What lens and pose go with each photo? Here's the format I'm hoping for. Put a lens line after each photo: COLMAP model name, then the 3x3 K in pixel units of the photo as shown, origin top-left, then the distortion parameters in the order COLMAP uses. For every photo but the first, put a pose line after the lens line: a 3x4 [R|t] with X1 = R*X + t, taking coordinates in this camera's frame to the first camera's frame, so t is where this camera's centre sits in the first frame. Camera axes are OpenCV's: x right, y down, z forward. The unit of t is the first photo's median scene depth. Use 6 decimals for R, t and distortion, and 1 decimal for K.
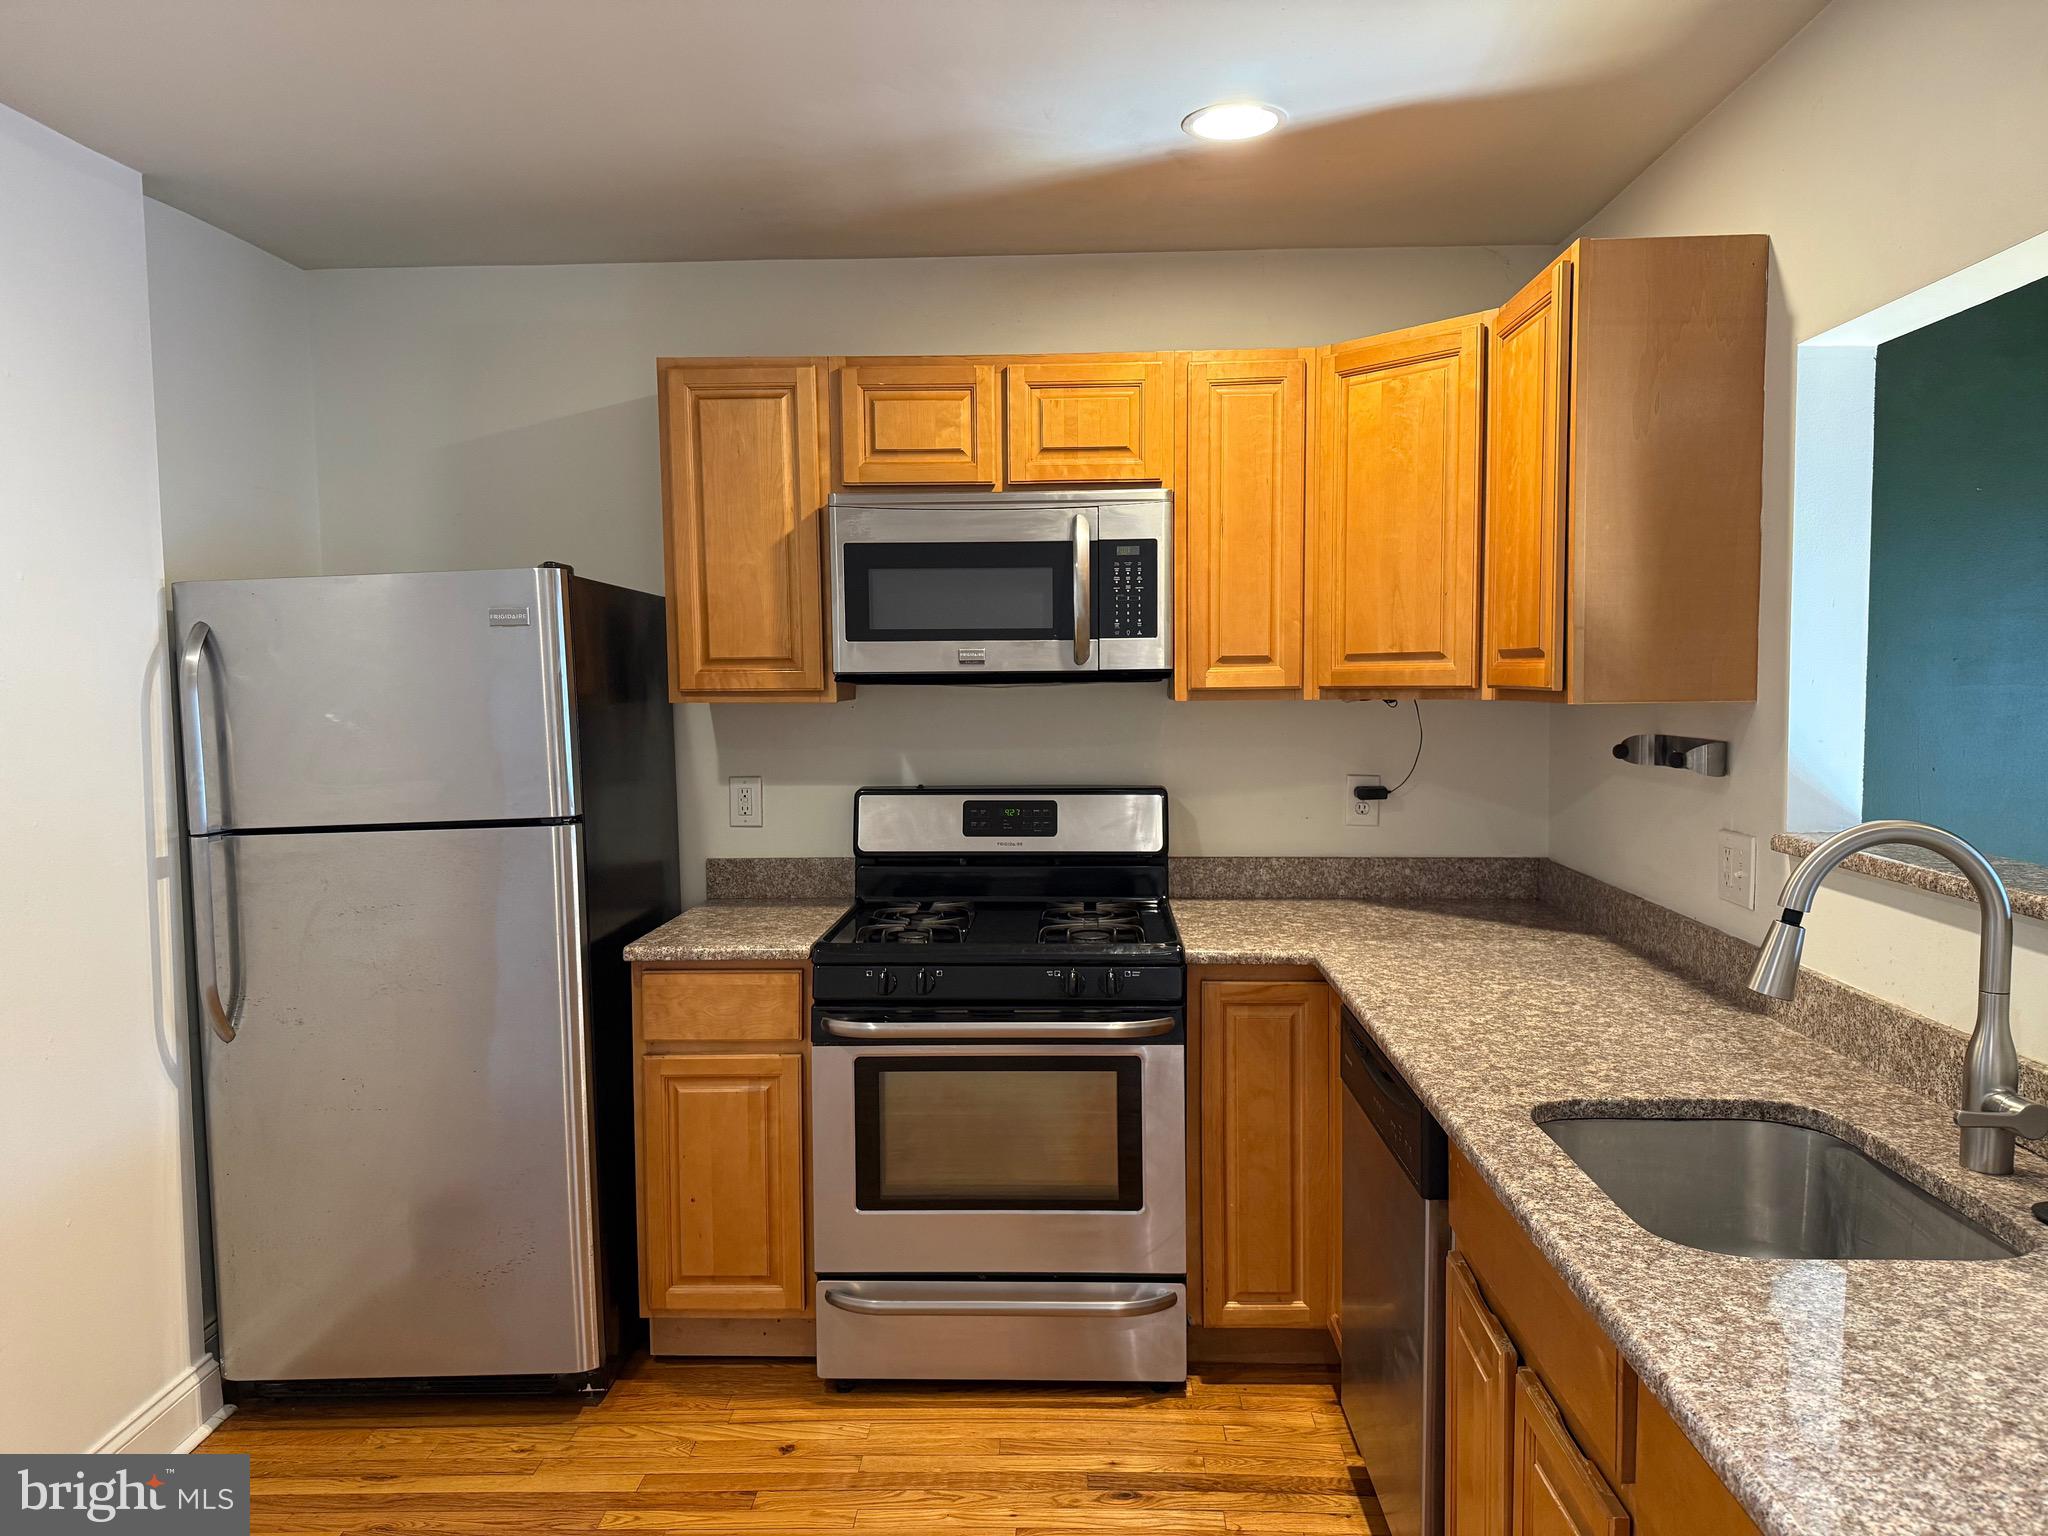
lens RADIAL K [[1458.2, 0, 1028.0], [0, 1458.2, 784.9], [0, 0, 1]] dist [0.164634, -0.284758]
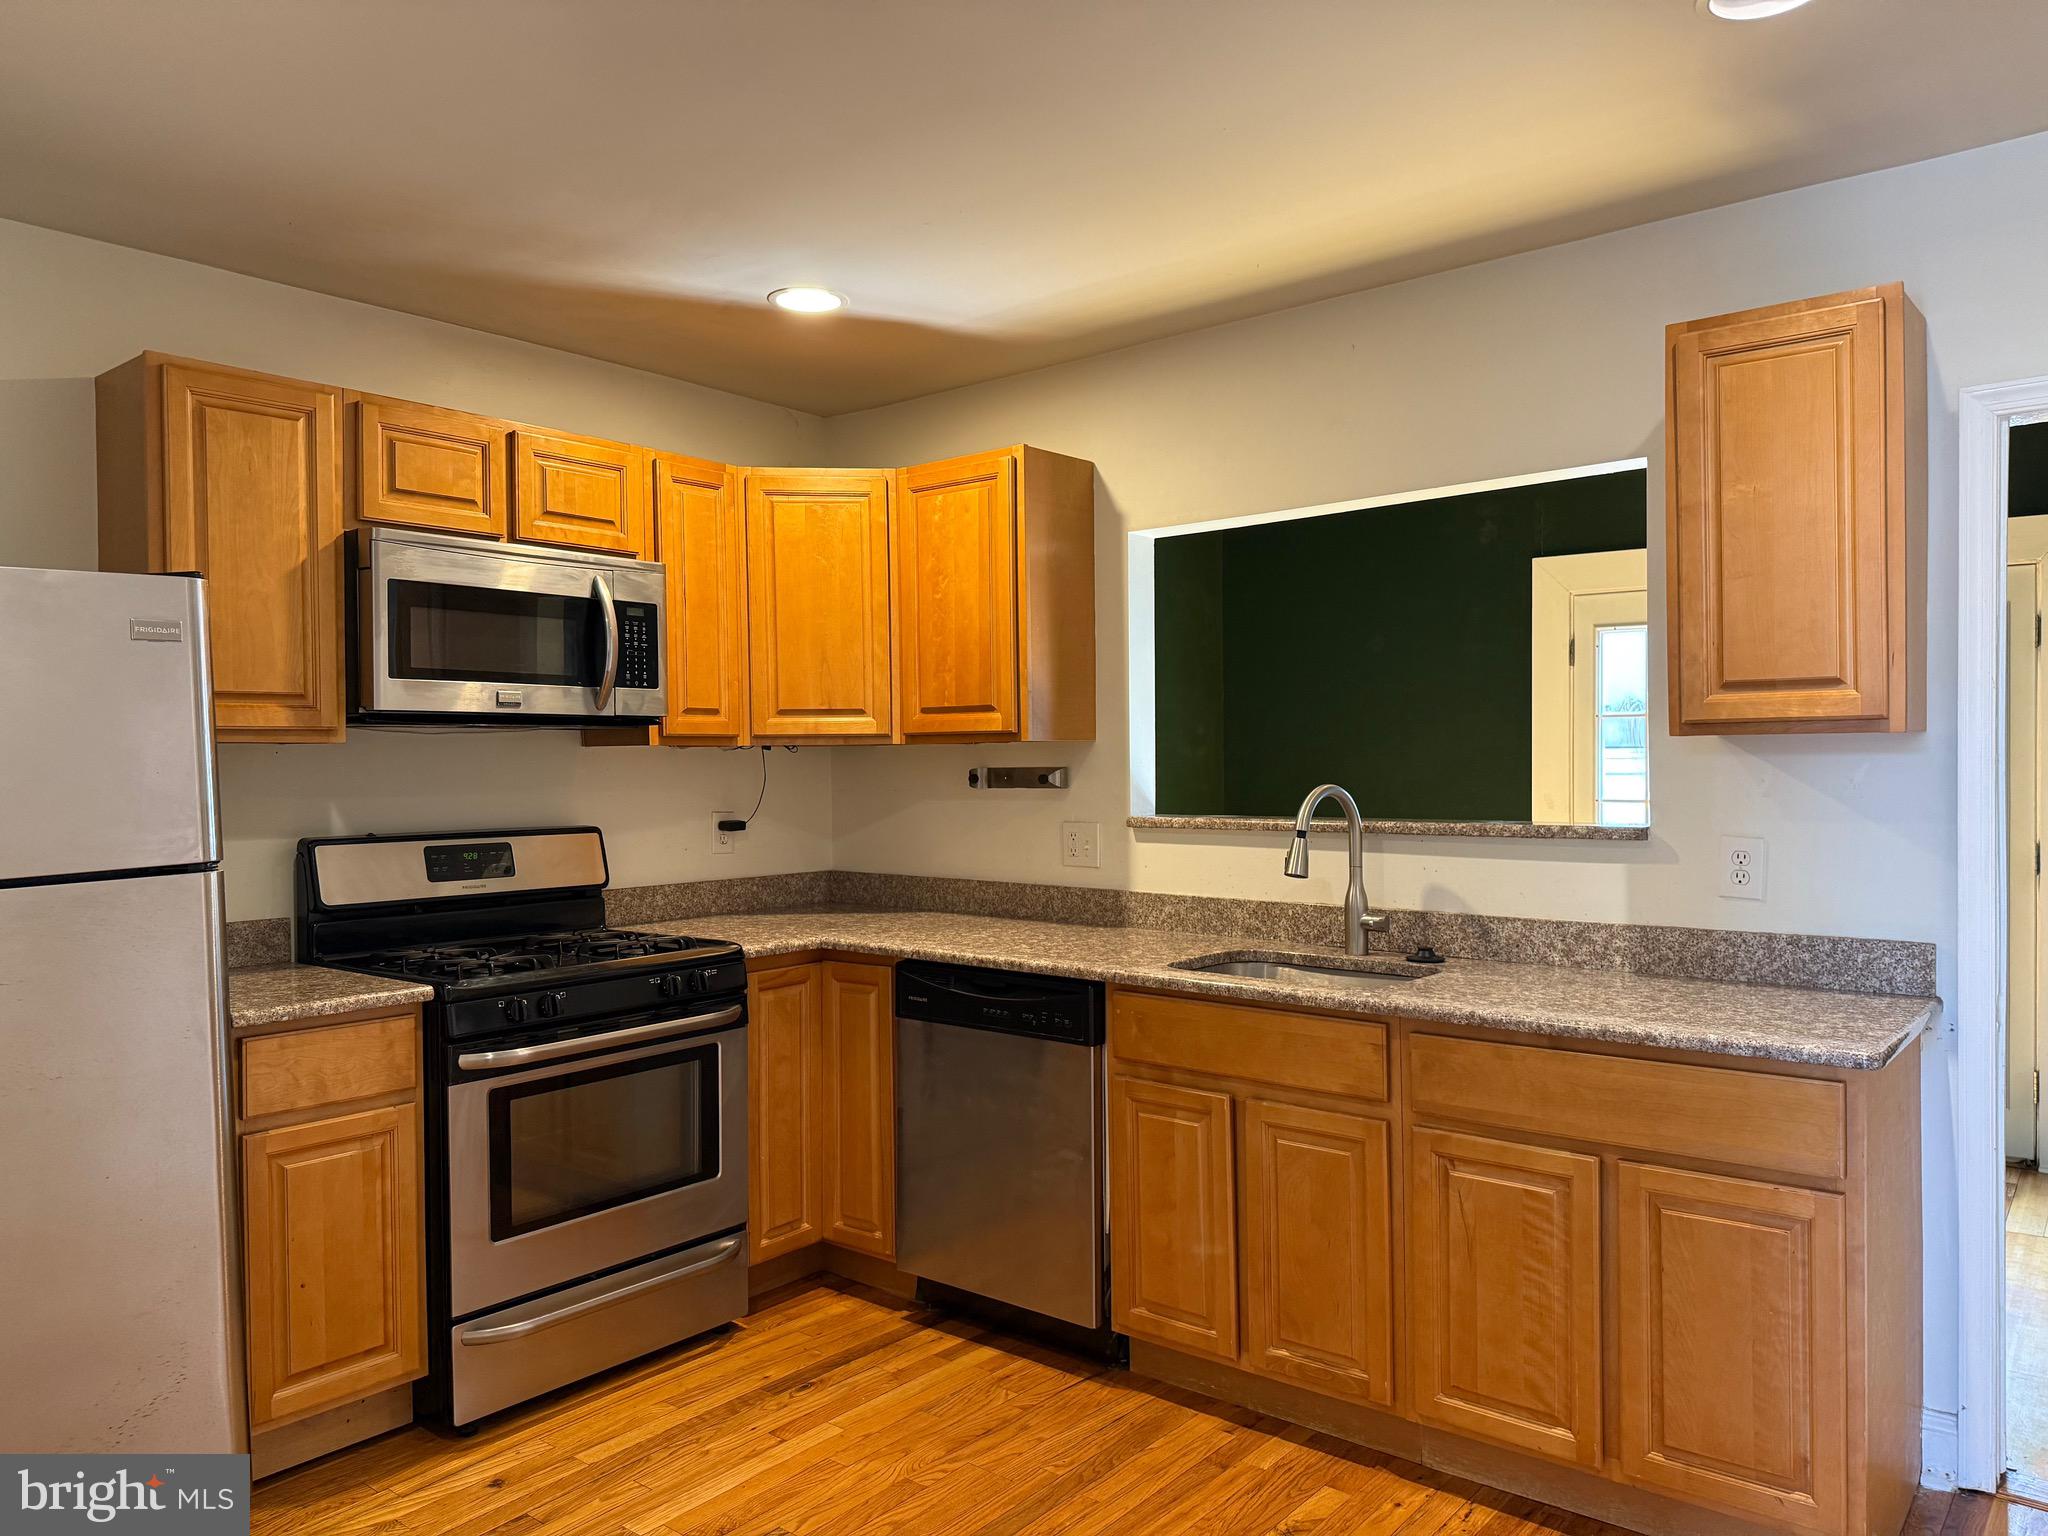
lens RADIAL K [[1458.2, 0, 1028.0], [0, 1458.2, 784.9], [0, 0, 1]] dist [0.164634, -0.284758]
pose [[0.599729, -0.009867, 0.800142, -0.668896], [0.067386, 0.996995, -0.038213, 0.039050], [-0.797360, 0.076835, 0.598592, 0.077431]]
